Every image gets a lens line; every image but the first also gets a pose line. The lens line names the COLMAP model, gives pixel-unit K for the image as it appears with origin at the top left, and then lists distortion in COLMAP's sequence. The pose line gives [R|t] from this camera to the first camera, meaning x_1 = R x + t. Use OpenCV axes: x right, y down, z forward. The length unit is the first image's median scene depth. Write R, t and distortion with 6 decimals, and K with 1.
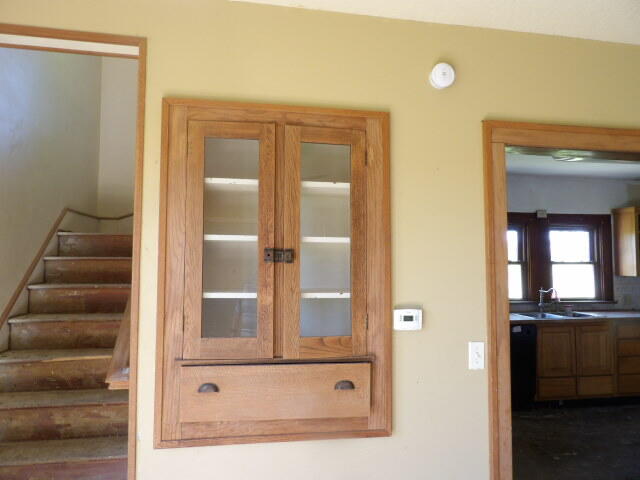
lens RADIAL K [[456.5, 0, 319.1], [0, 456.5, 236.3], [0, 0, 1]] dist [-0.005971, 0.001201]
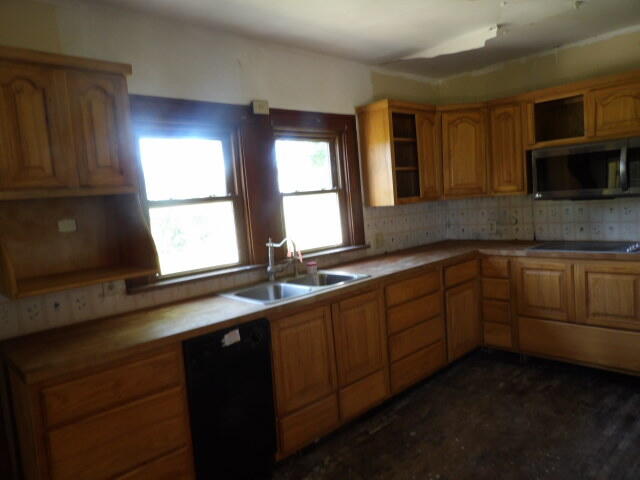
lens RADIAL K [[456.5, 0, 319.1], [0, 456.5, 236.3], [0, 0, 1]] dist [-0.005971, 0.001201]
pose [[0.831987, -0.118144, 0.542070, 0.230989], [0.054334, 0.989717, 0.132315, 0.037606], [-0.552129, -0.080631, 0.829851, 0.493836]]
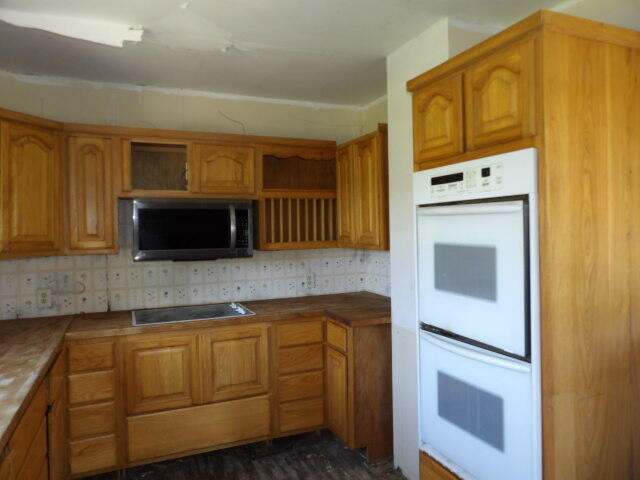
lens RADIAL K [[456.5, 0, 319.1], [0, 456.5, 236.3], [0, 0, 1]] dist [-0.005971, 0.001201]
pose [[-0.217672, -0.017499, 0.975865, 0.294943], [-0.035934, 0.999305, 0.009904, 0.049123], [-0.975360, -0.032911, -0.218149, 0.776271]]
